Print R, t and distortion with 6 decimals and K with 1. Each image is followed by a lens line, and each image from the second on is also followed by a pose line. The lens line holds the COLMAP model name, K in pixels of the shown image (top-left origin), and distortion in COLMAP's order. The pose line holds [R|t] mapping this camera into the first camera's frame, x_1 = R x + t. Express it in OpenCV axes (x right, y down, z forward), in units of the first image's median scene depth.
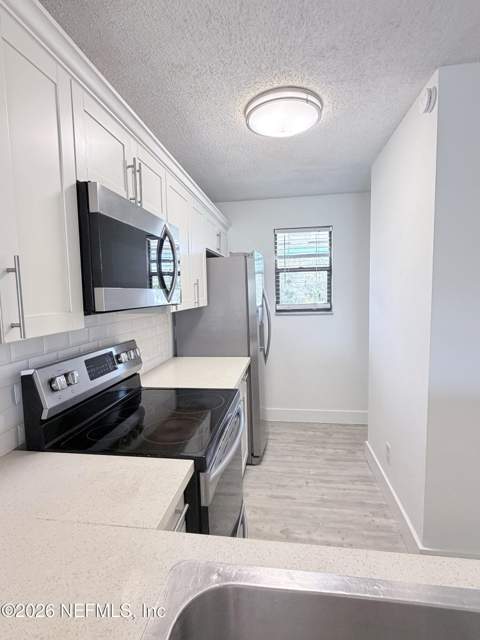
lens RADIAL K [[327.2, 0, 239.7], [0, 327.2, 317.3], [0, 0, 1]] dist [0.001334, -0.000366]
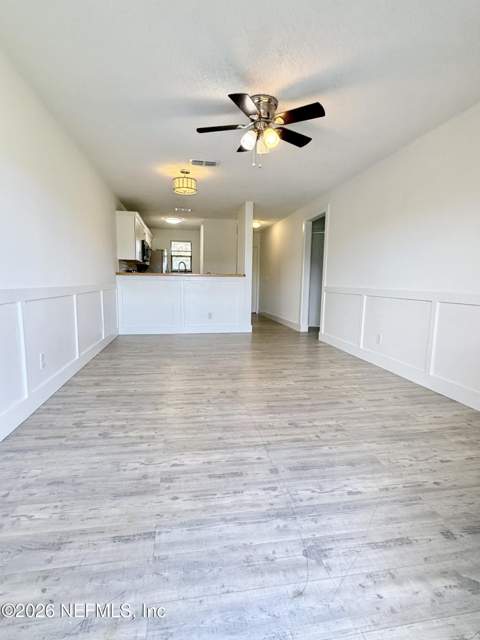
lens RADIAL K [[327.2, 0, 237.7], [0, 327.2, 319.7], [0, 0, 1]] dist [0.001334, -0.000366]
pose [[0.951354, -0.004534, 0.308065, -0.281863], [-0.008157, 0.999170, 0.039898, 0.380343], [-0.307991, -0.040470, 0.950528, -2.465861]]
